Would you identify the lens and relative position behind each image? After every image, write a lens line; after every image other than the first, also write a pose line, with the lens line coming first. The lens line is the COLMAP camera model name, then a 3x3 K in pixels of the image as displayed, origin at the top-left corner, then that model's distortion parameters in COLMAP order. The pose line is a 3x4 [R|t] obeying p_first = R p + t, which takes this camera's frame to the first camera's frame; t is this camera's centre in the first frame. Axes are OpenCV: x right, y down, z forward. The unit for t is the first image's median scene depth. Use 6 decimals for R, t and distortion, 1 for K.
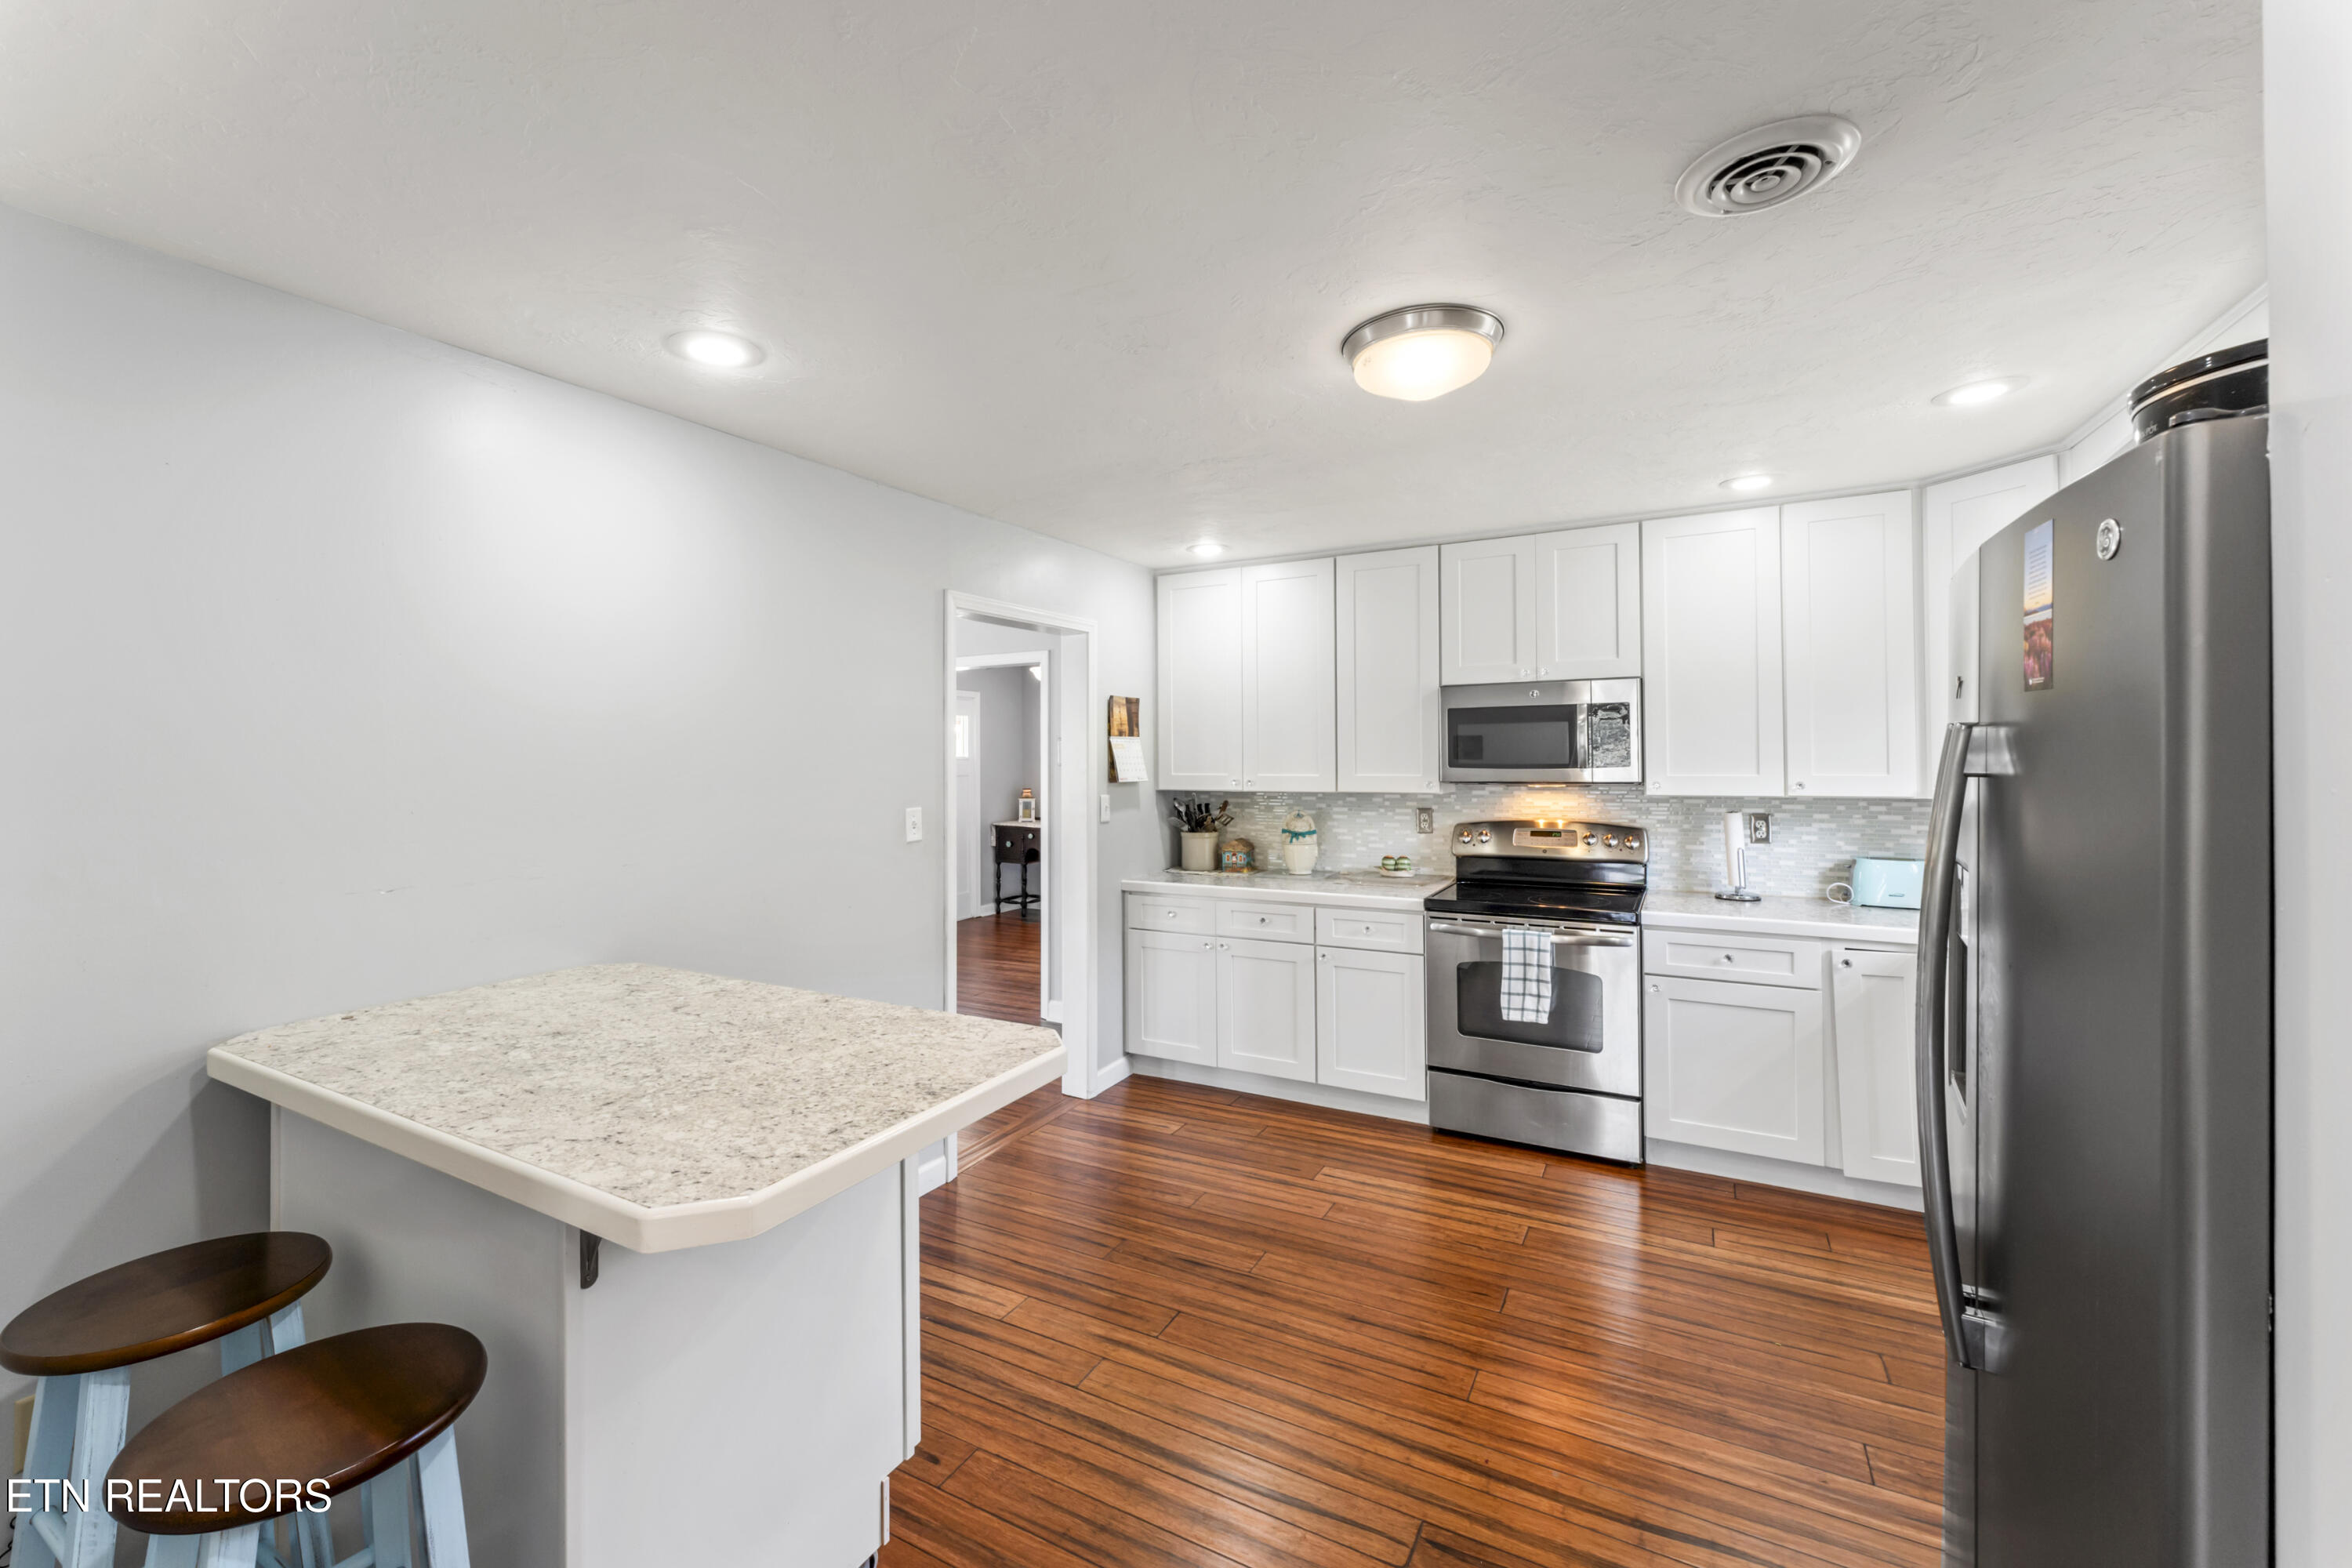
lens RADIAL K [[949.0, 0, 1170.8], [0, 949.0, 762.3], [0, 0, 1]] dist [0.002846, -0.000205]
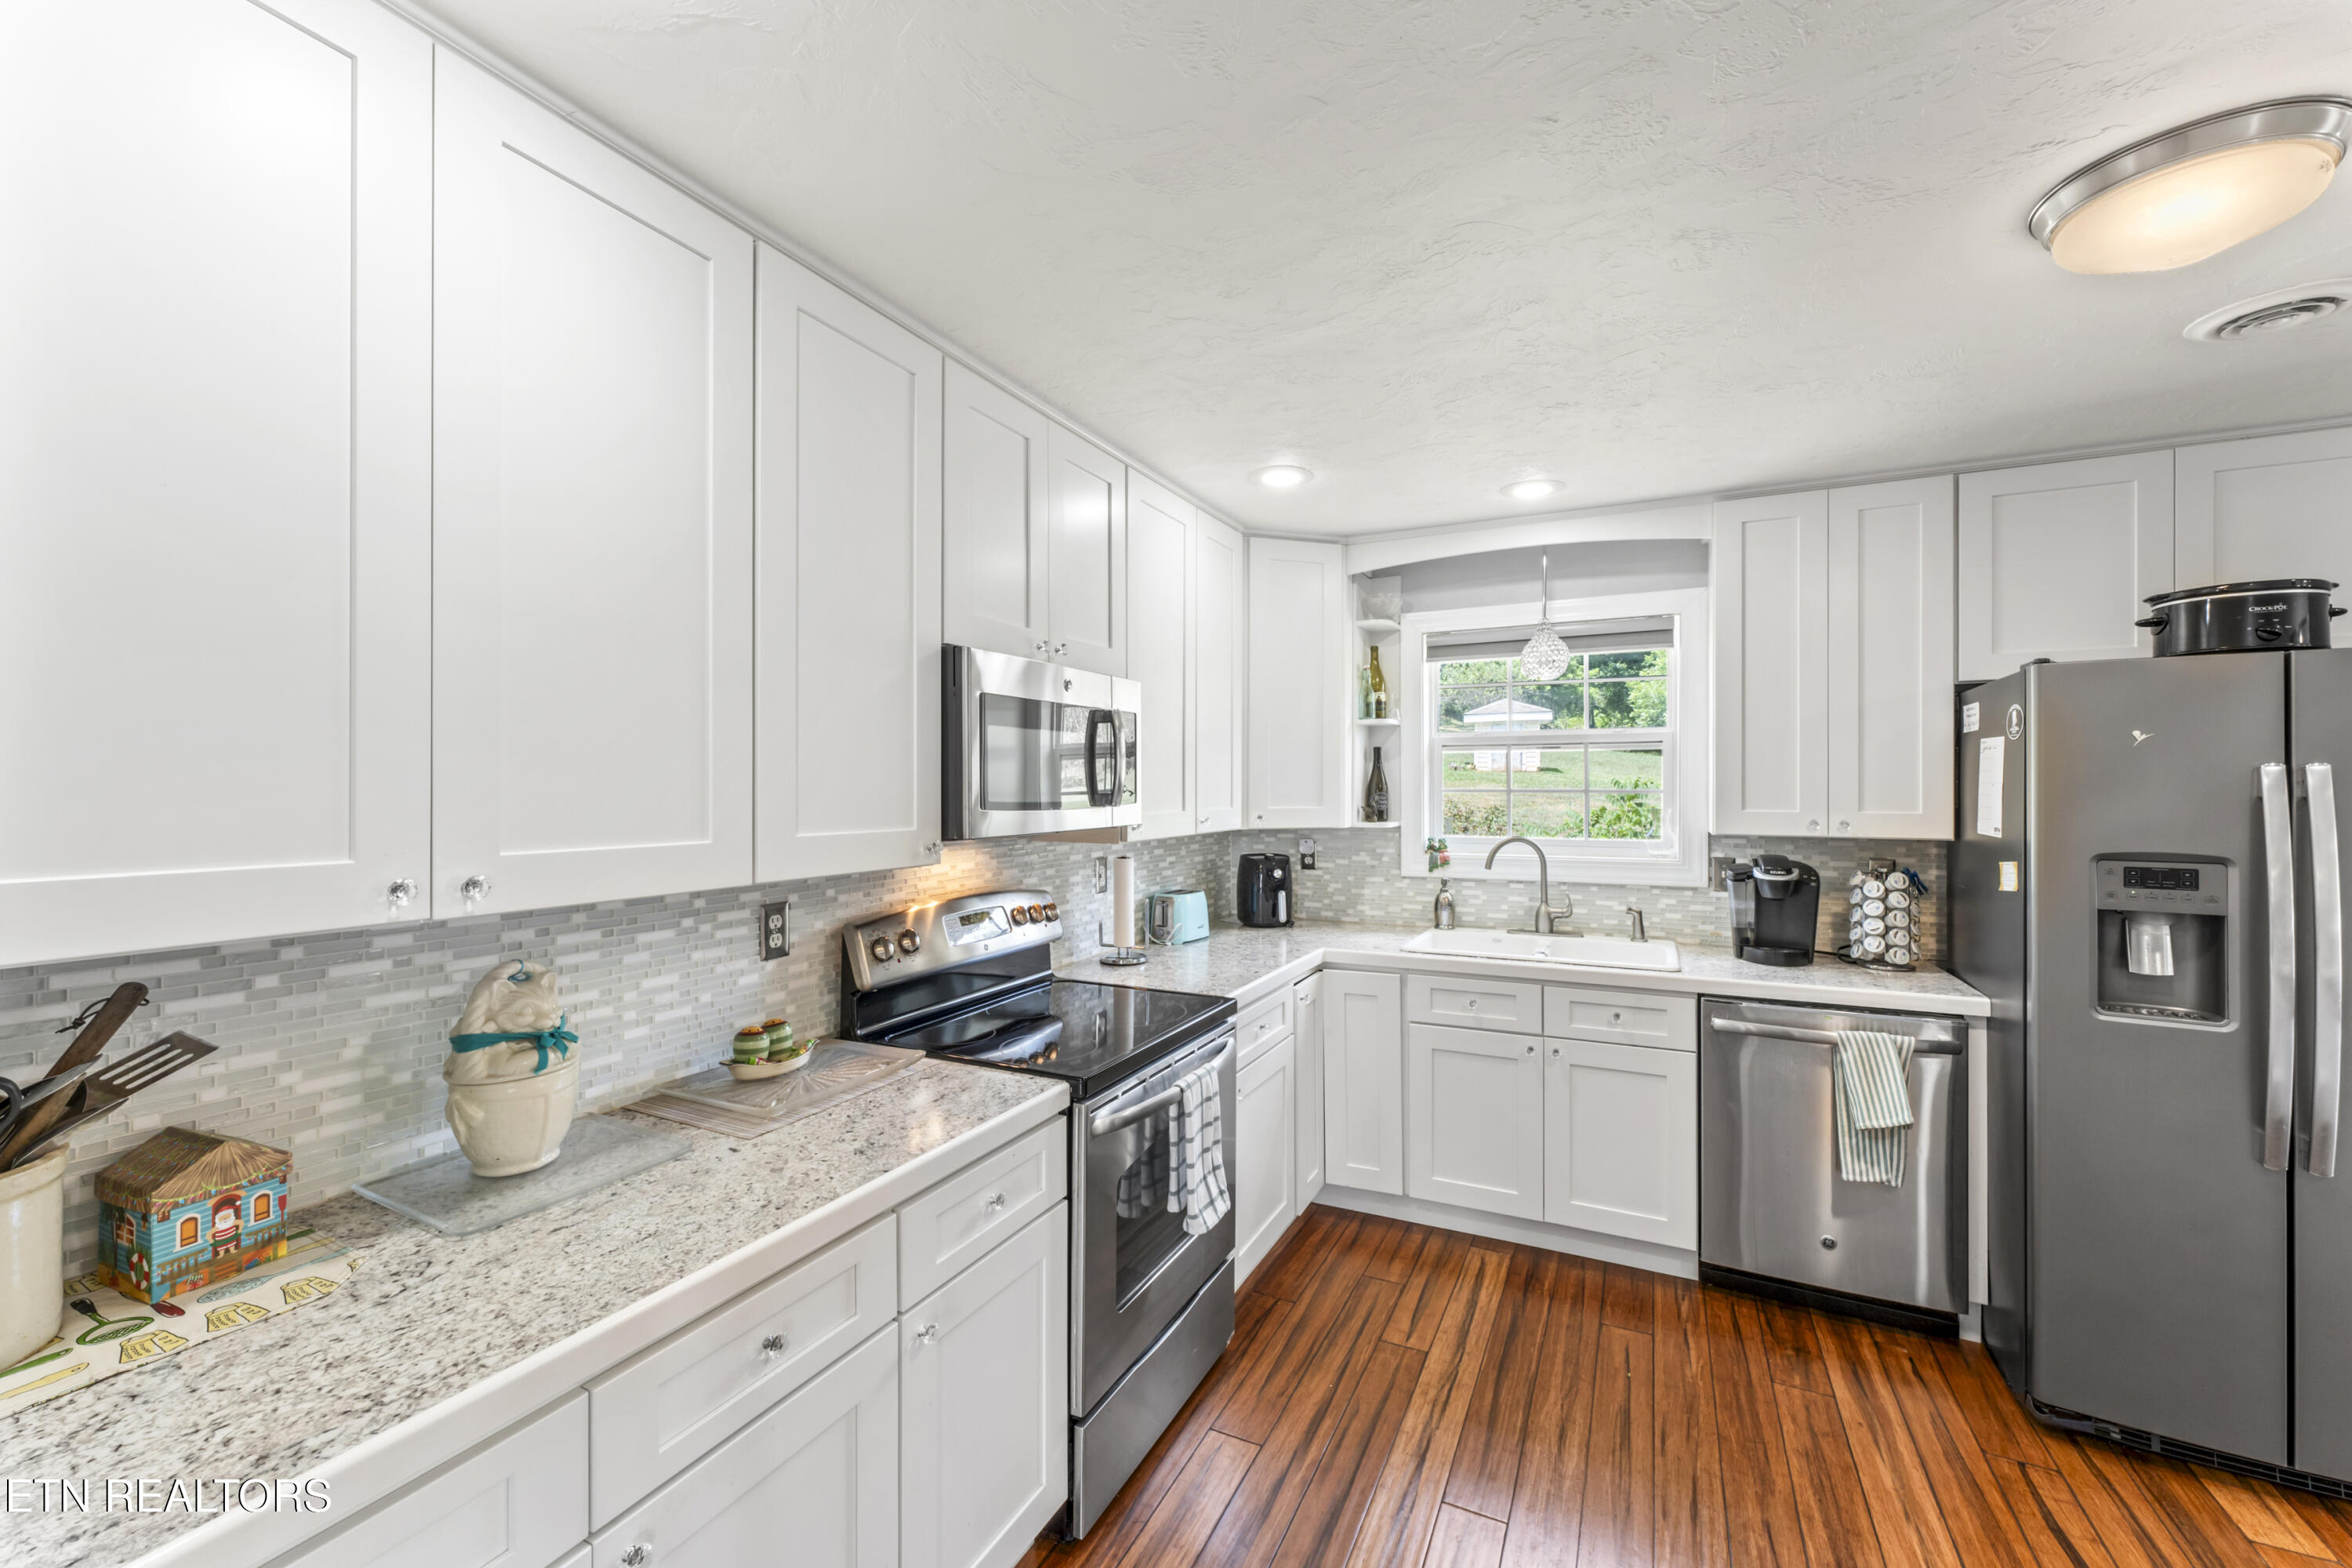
lens RADIAL K [[949.0, 0, 1184.1], [0, 949.0, 792.1], [0, 0, 1]] dist [0.002846, -0.000205]
pose [[-0.029863, -0.000300, 0.999554, -0.287519], [0.009318, 0.999956, 0.000579, -0.004927], [-0.999511, 0.009331, -0.029859, 1.235746]]
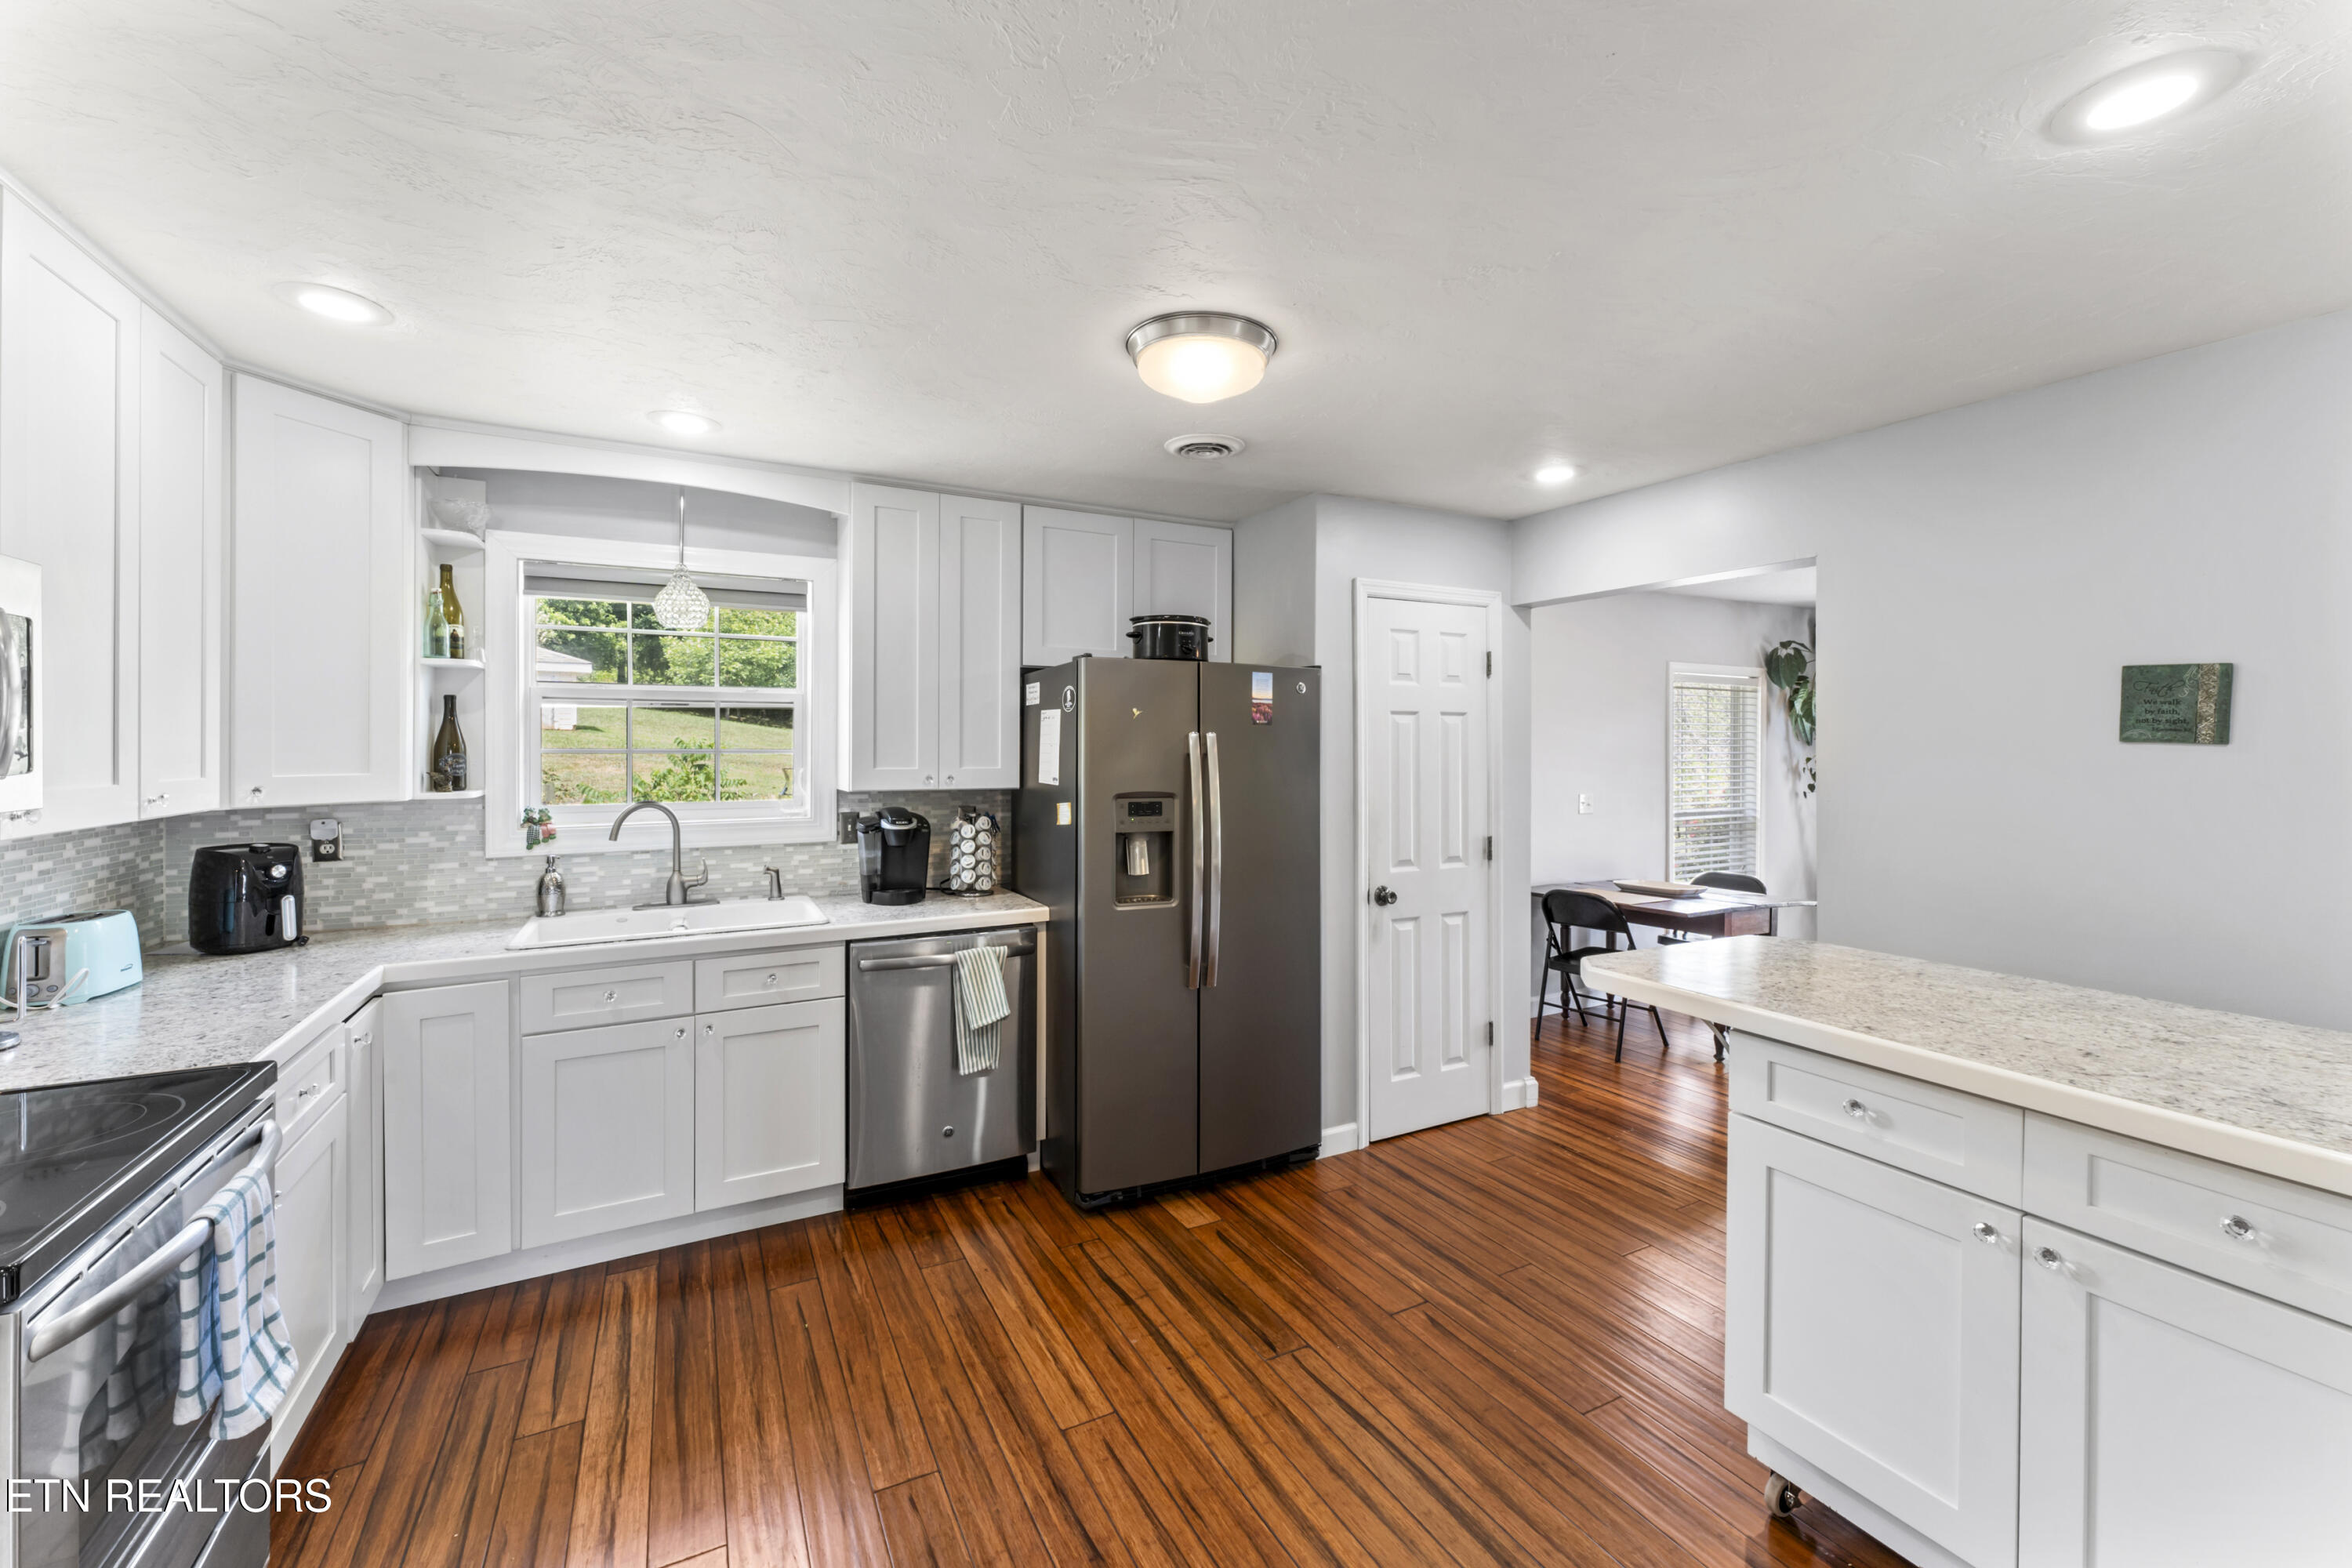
lens RADIAL K [[949.0, 0, 1180.5], [0, 949.0, 759.2], [0, 0, 1]] dist [0.002846, -0.000205]
pose [[-0.832010, -0.001882, 0.554758, -0.211630], [0.008724, 0.999826, 0.016475, -0.005111], [-0.554692, 0.018547, -0.831849, 1.335113]]
